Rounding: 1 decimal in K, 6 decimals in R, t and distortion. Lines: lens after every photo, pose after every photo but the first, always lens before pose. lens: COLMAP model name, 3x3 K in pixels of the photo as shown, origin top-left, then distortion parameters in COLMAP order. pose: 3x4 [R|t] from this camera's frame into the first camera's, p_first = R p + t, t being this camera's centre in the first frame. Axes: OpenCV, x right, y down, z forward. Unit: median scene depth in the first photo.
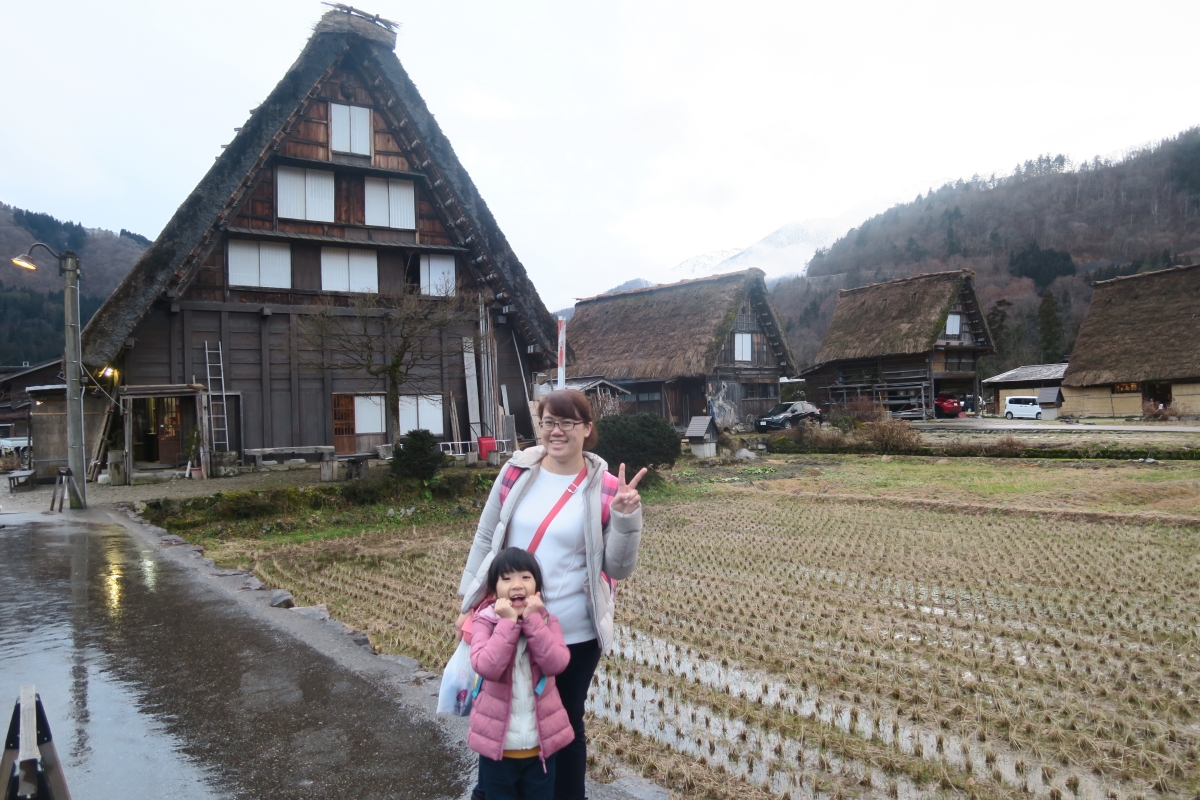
lens RADIAL K [[825.3, 0, 603.8], [0, 825.3, 387.7], [0, 0, 1]] dist [0.045999, -0.000087]
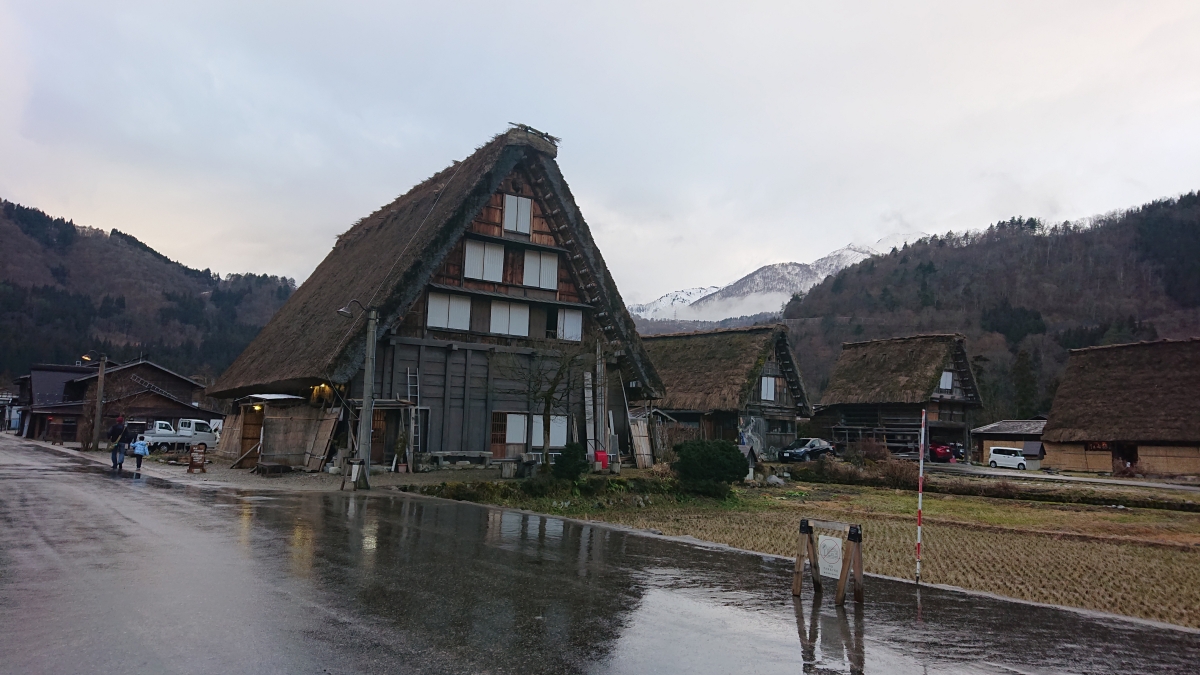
lens RADIAL K [[833.8, 0, 600.0], [0, 833.8, 337.5], [0, 0, 1]] dist [0.361454, -0.432099]
pose [[0.996832, 0.061519, 0.050410, -0.144409], [-0.056882, 0.994427, -0.088765, -0.000316], [-0.055590, 0.085616, 0.994776, -0.212848]]
